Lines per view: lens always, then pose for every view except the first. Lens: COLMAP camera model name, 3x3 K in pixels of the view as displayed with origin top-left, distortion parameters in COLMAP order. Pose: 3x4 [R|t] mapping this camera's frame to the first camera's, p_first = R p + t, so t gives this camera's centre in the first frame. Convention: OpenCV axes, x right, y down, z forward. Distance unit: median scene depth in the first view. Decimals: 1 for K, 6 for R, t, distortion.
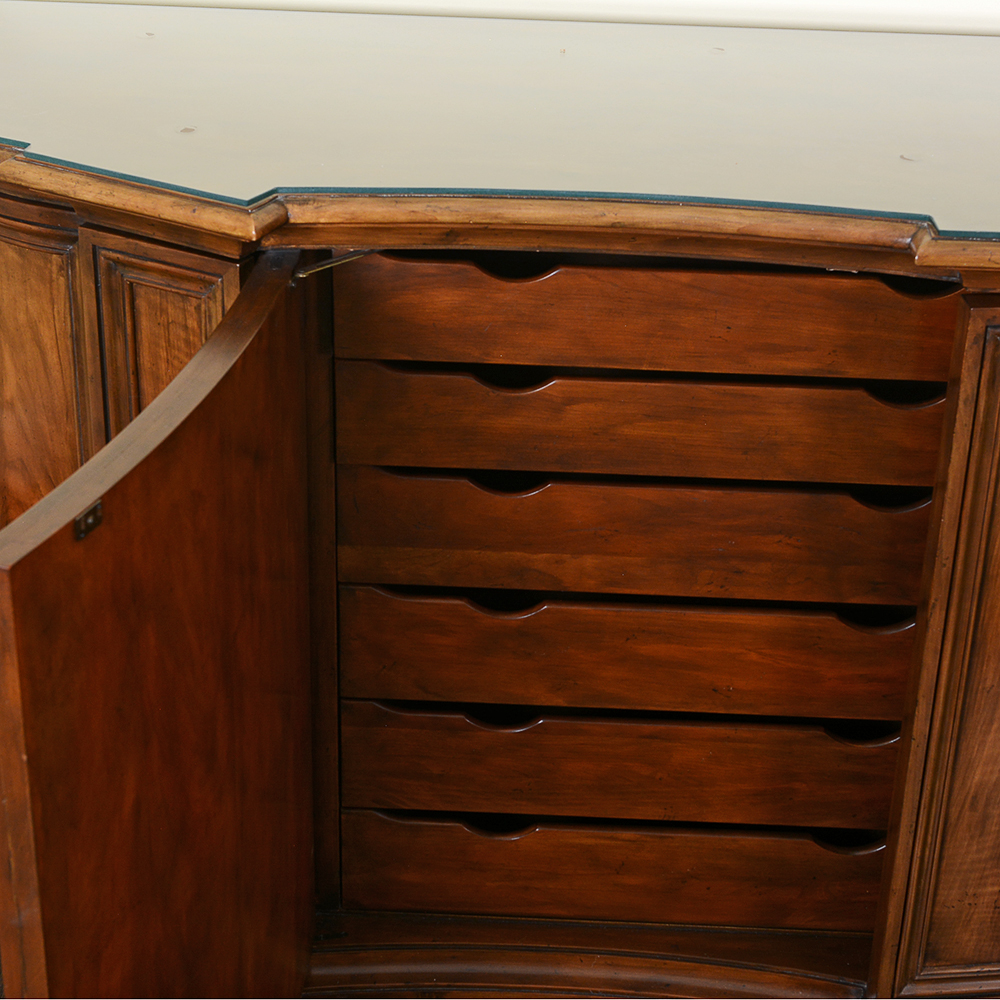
lens RADIAL K [[2075.7, 0, 509.9], [0, 2075.7, 493.5], [0, 0, 1]] dist [0.006516, 0.000000]
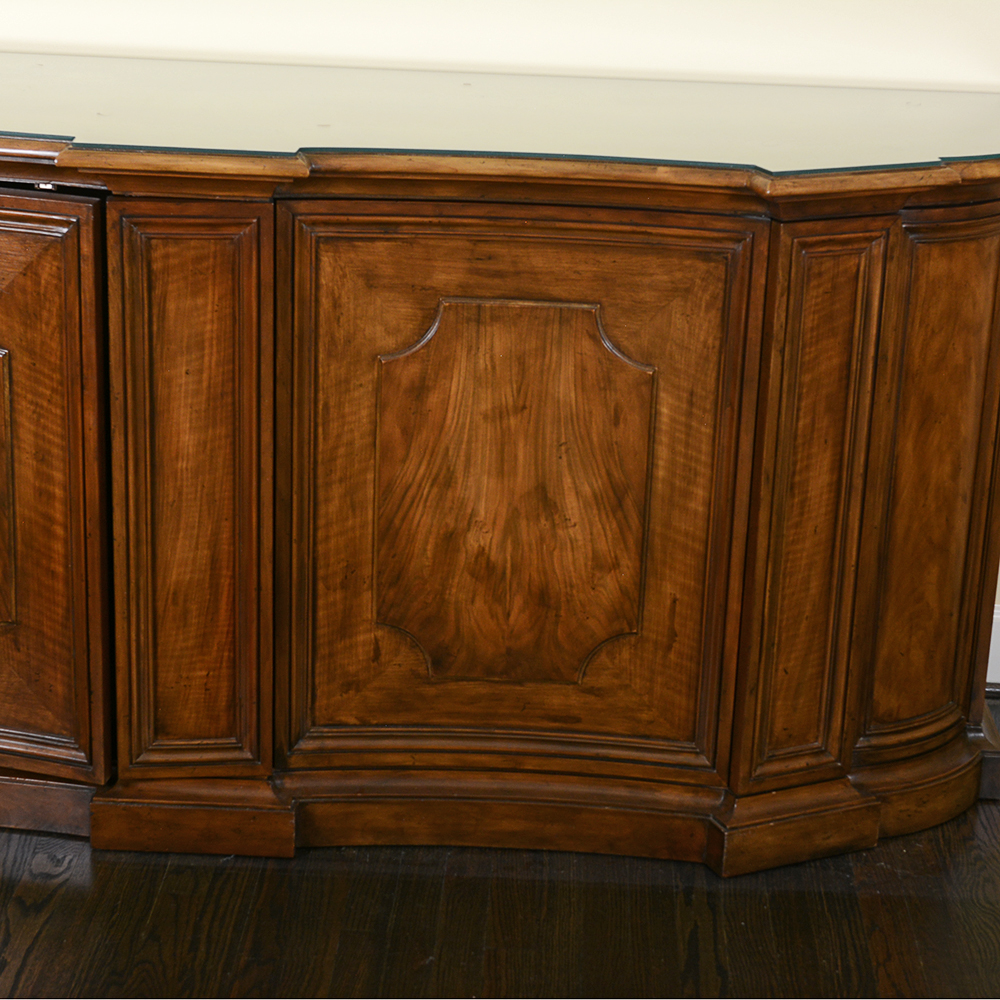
lens RADIAL K [[2367.8, 0, 506.6], [0, 2367.8, 503.2], [0, 0, 1]] dist [0.026378, 0.000000]
pose [[0.999876, 0.008351, 0.013323, 0.417151], [-0.006548, 0.991485, -0.130054, 0.285964], [-0.014296, 0.129950, 0.991417, -0.521331]]
